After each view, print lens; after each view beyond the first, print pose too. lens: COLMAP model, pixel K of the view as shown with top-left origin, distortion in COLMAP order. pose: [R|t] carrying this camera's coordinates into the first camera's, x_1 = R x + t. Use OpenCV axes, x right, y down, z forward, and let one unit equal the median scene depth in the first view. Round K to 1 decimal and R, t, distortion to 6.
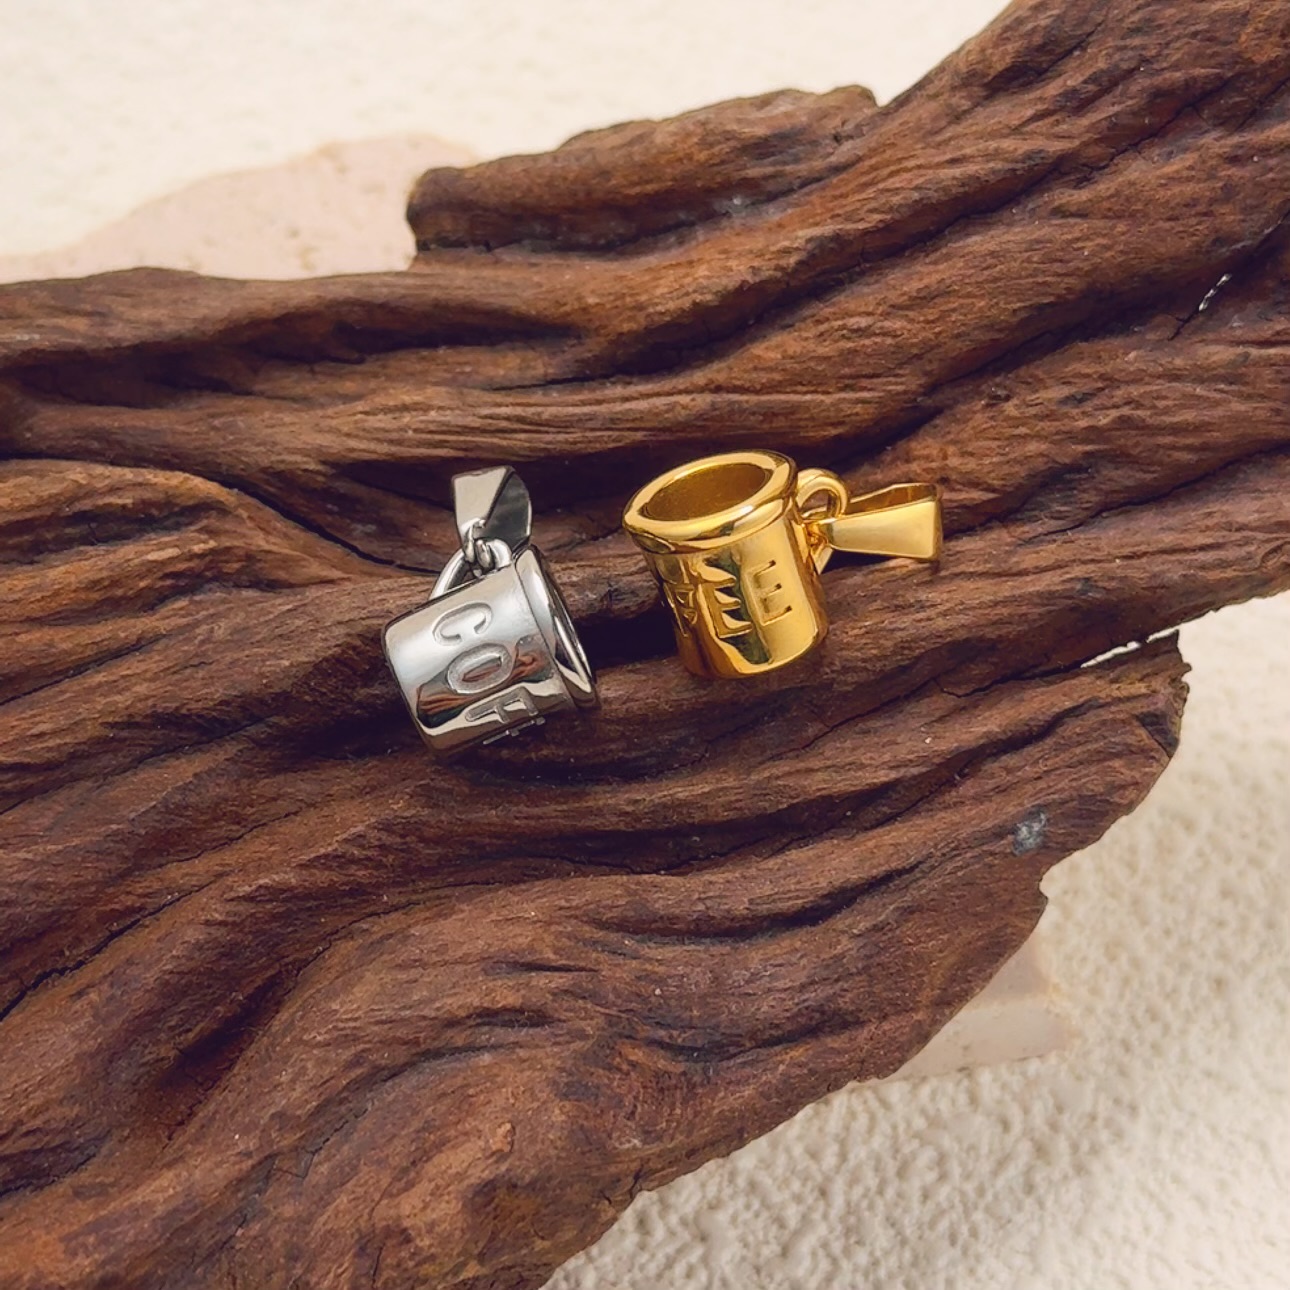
lens RADIAL K [[3818.9, 0, 668.0], [0, 3818.9, 646.4], [0, 0, 1]] dist [0.100227, 0.564595]
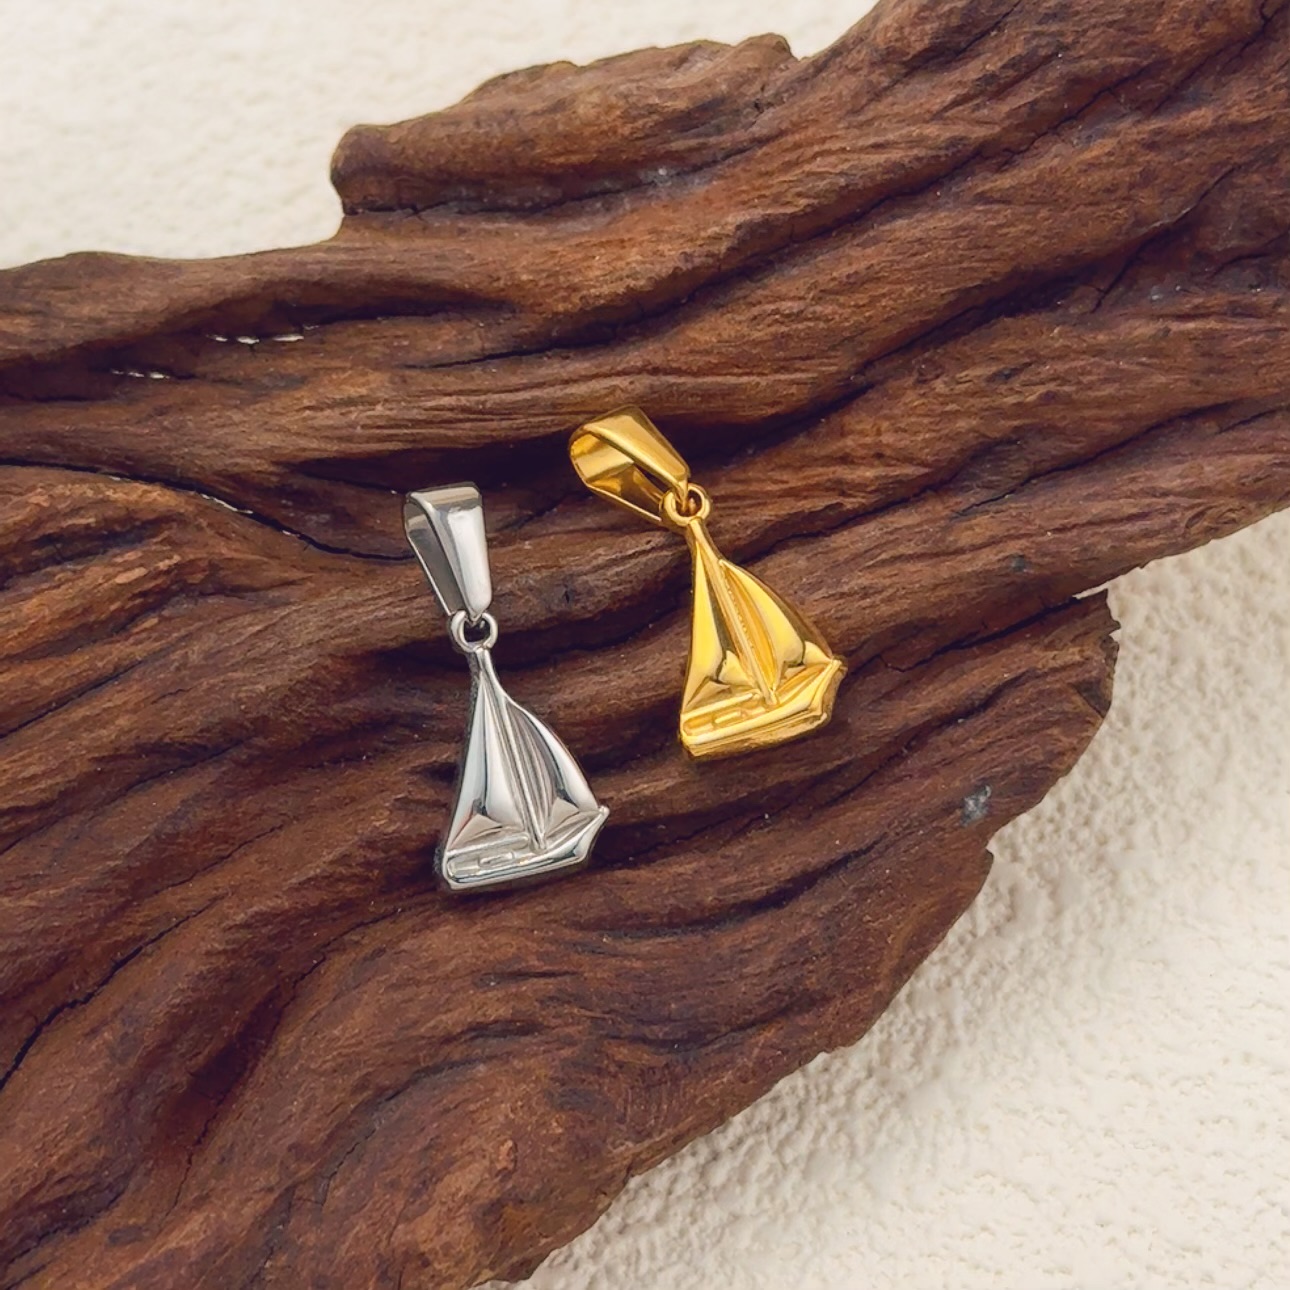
lens RADIAL K [[3818.9, 0, 668.0], [0, 3818.9, 646.4], [0, 0, 1]] dist [0.100227, 0.564595]
pose [[0.997269, -0.054714, 0.049602, -0.040553], [0.044571, 0.981447, 0.186479, -0.195368], [-0.058884, -0.183759, 0.981206, -0.025008]]
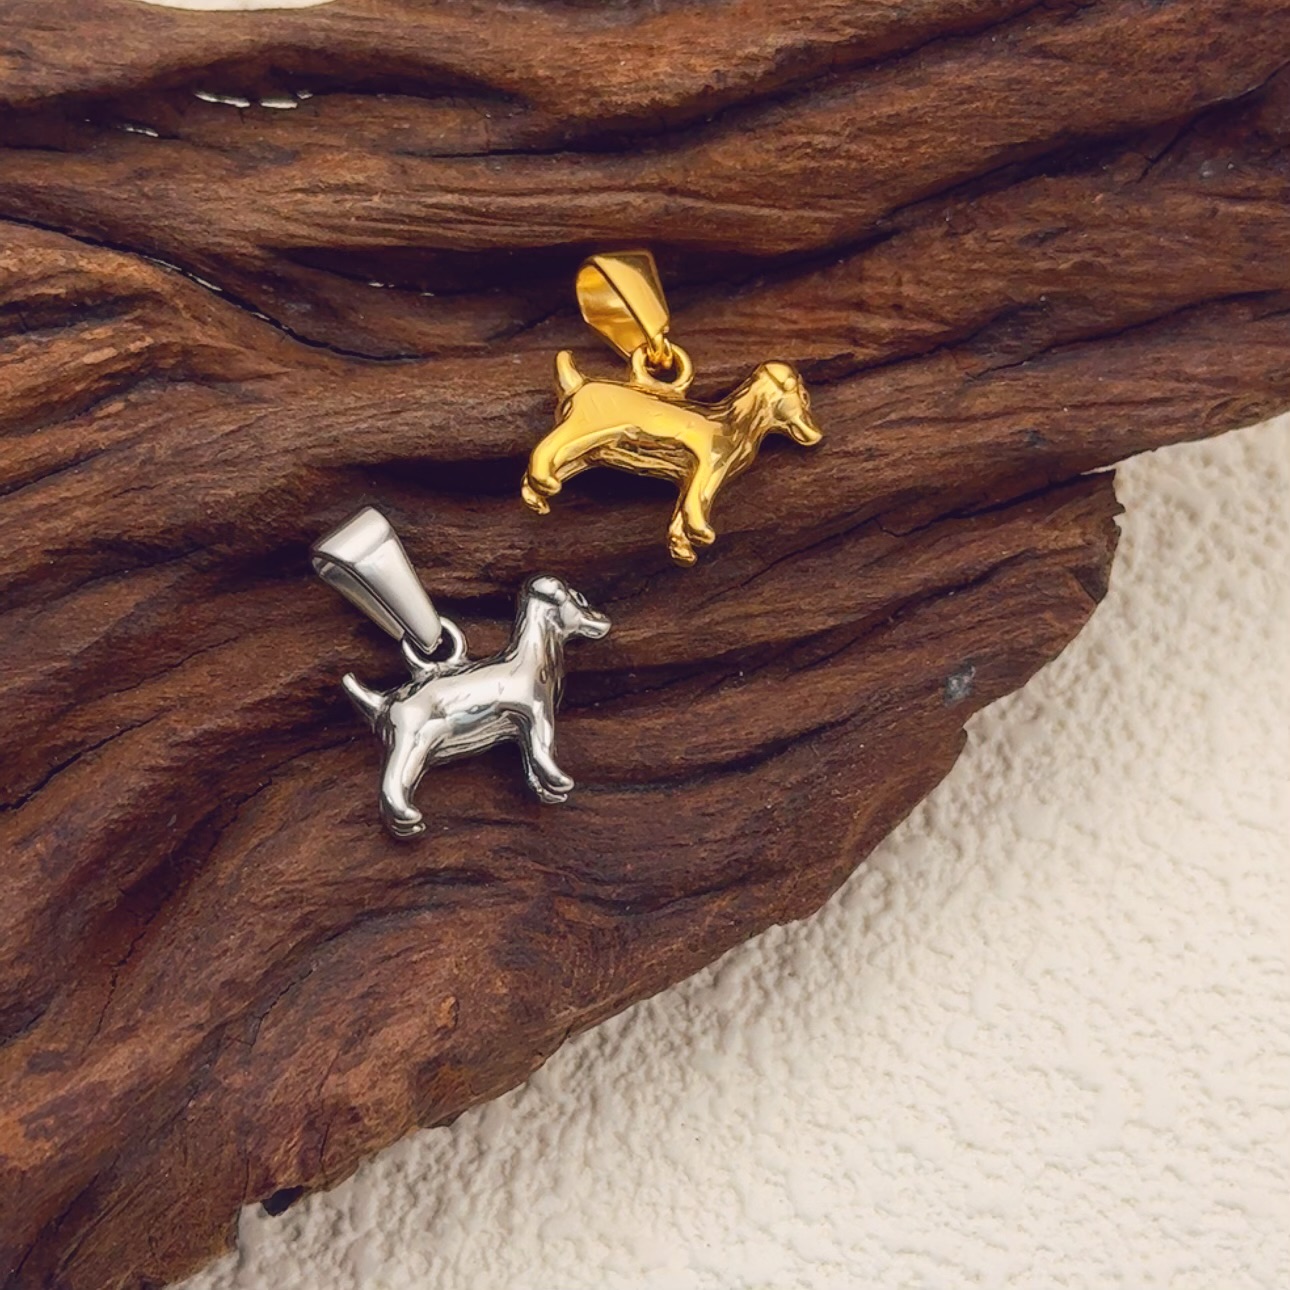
lens RADIAL K [[3818.9, 0, 668.0], [0, 3818.9, 646.4], [0, 0, 1]] dist [0.100227, 0.564595]
pose [[0.993331, 0.039430, 0.108343, -0.093066], [-0.069715, 0.953865, 0.292030, -0.252624], [-0.091830, -0.297635, 0.950253, 0.043272]]
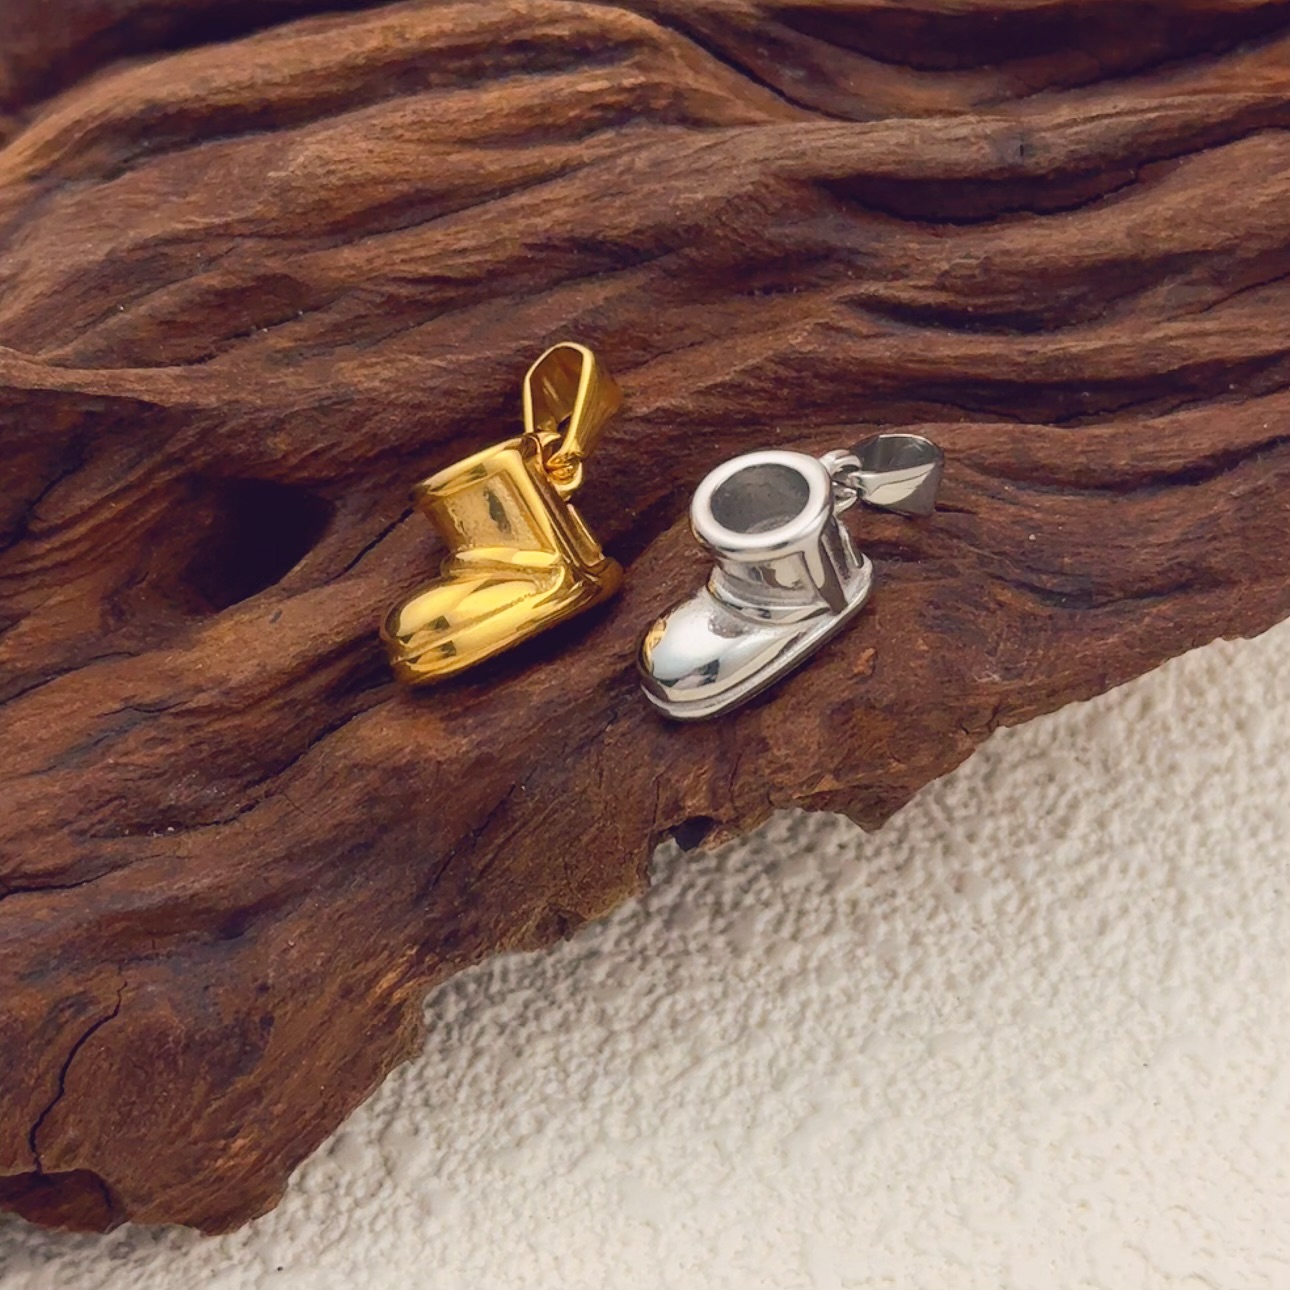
lens RADIAL K [[3818.9, 0, 668.0], [0, 3818.9, 646.4], [0, 0, 1]] dist [0.100227, 0.564595]
pose [[0.986077, 0.076706, -0.147543, 0.053196], [-0.062551, 0.993189, 0.098299, 0.023906], [0.154079, -0.087702, 0.984159, -0.028523]]
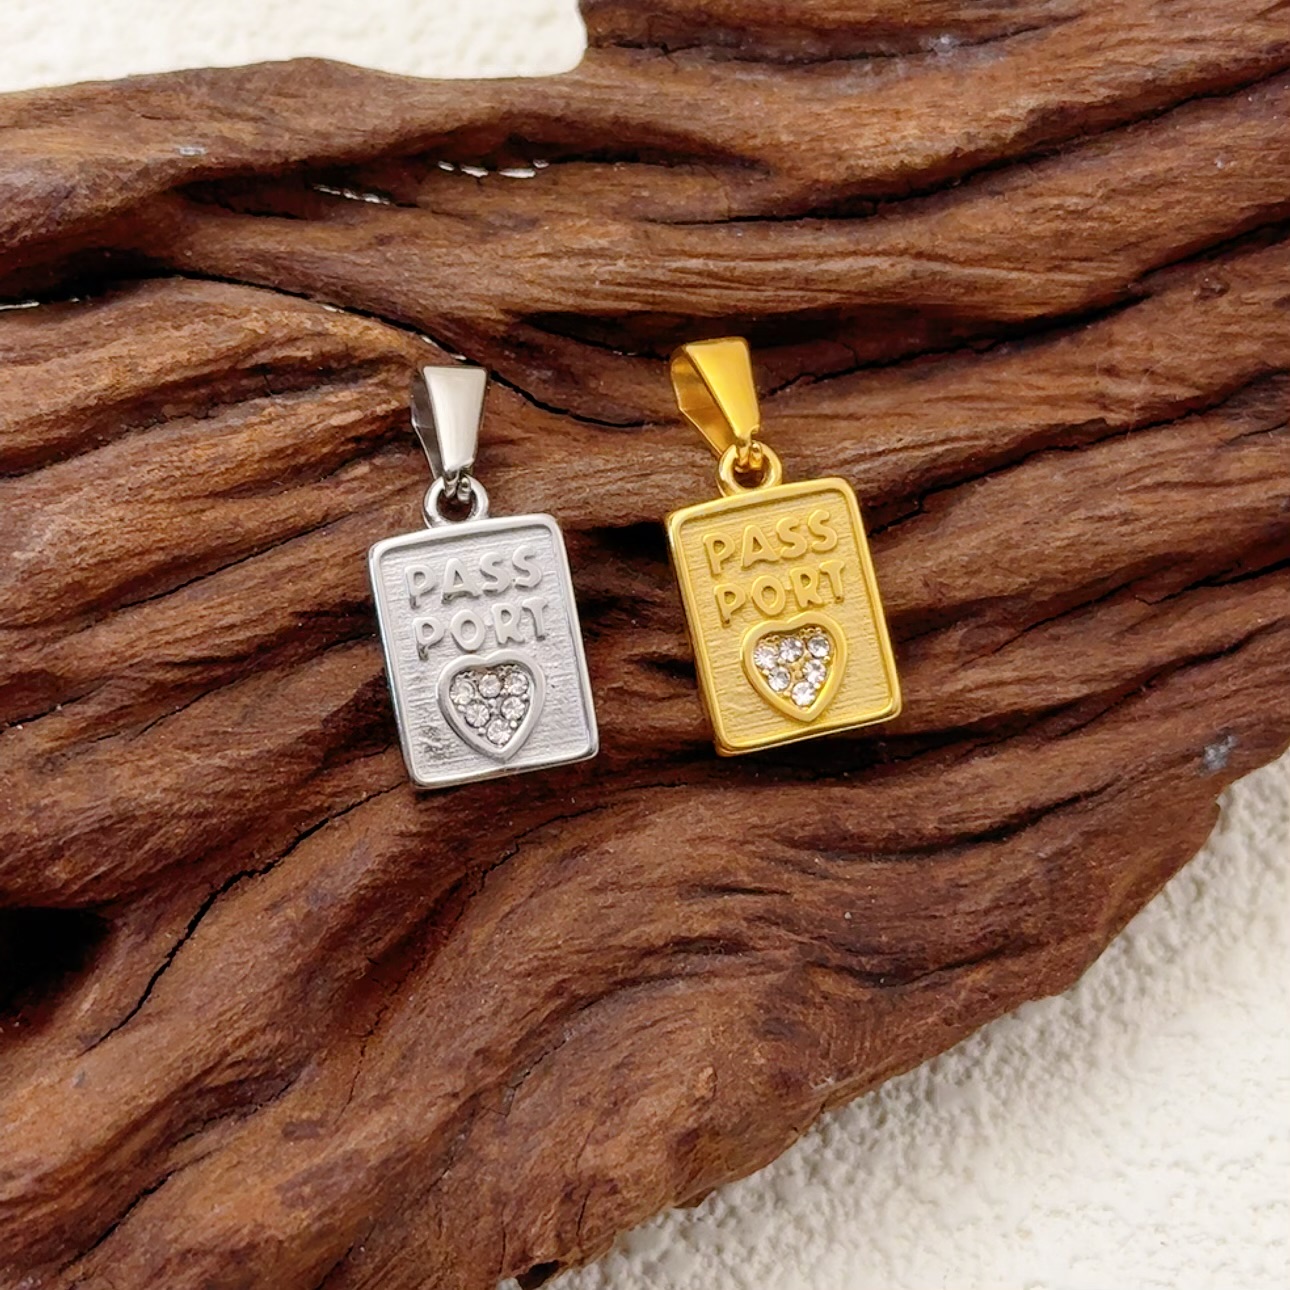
lens RADIAL K [[3818.9, 0, 668.0], [0, 3818.9, 646.4], [0, 0, 1]] dist [0.100227, 0.564595]
pose [[0.994025, 0.044883, 0.099502, -0.147607], [-0.067782, 0.968315, 0.240357, -0.208512], [-0.085562, -0.245665, 0.965571, 0.056373]]
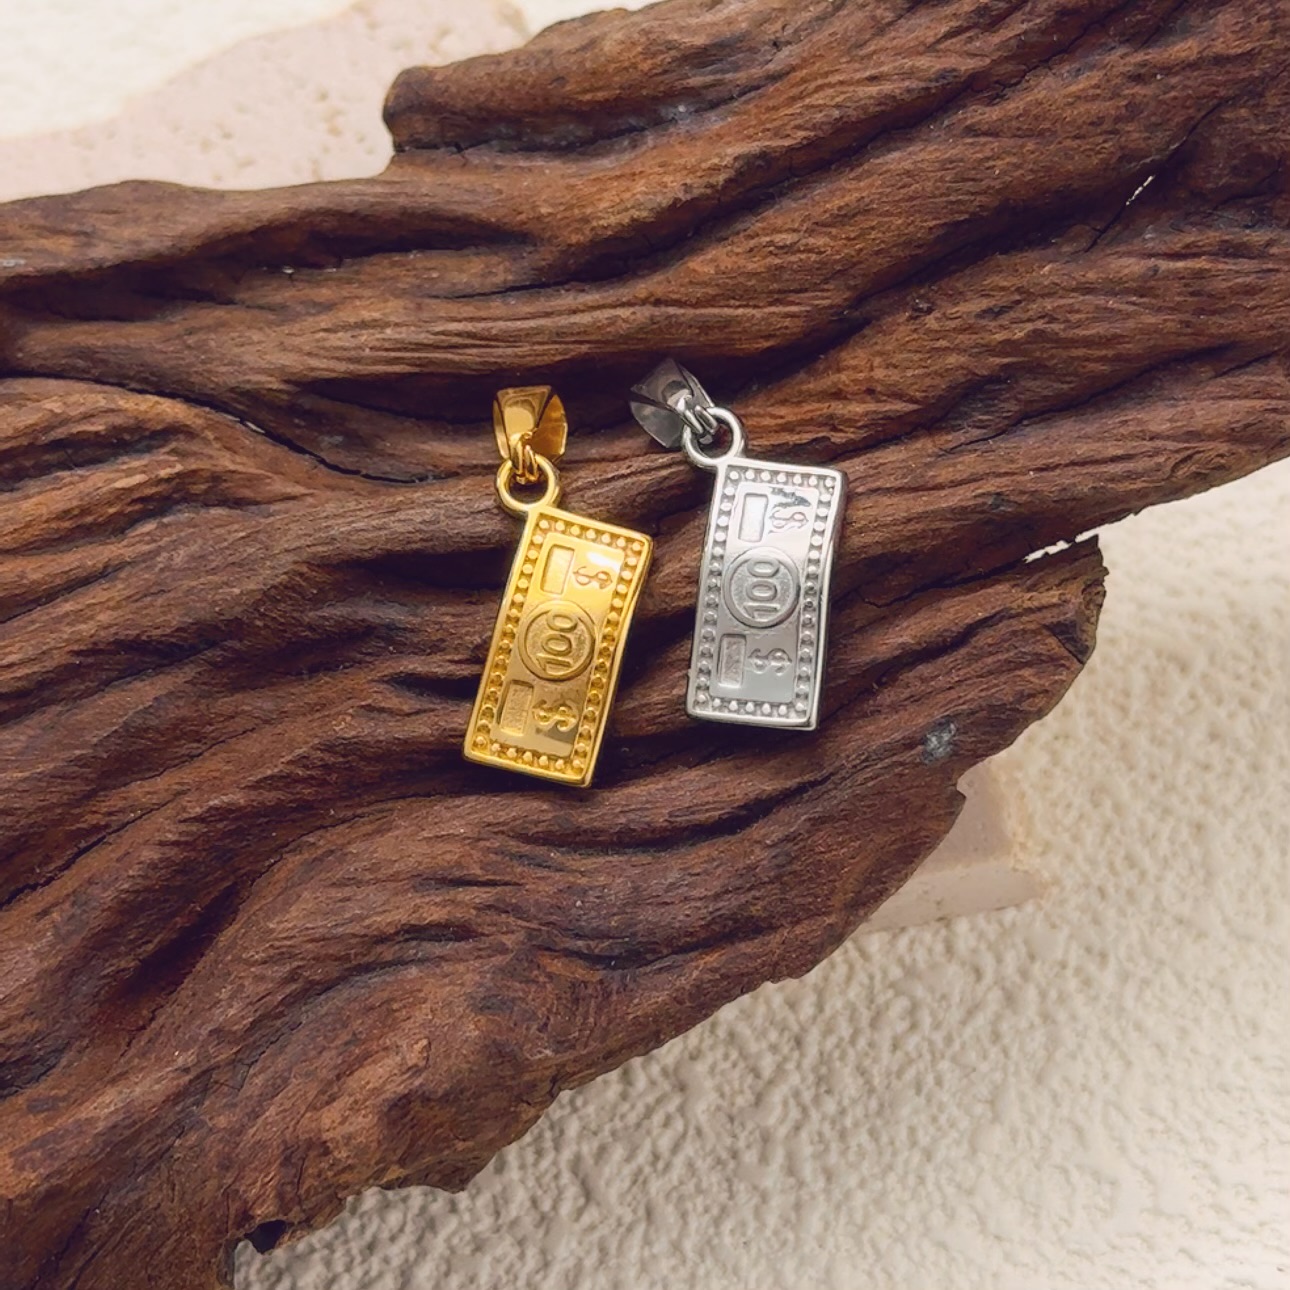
lens RADIAL K [[3818.9, 0, 668.0], [0, 3818.9, 646.4], [0, 0, 1]] dist [0.100227, 0.564595]
pose [[0.991425, -0.010962, -0.130213, 0.157196], [0.028827, 0.990273, 0.136122, -0.121542], [0.127455, -0.138709, 0.982097, -0.032084]]
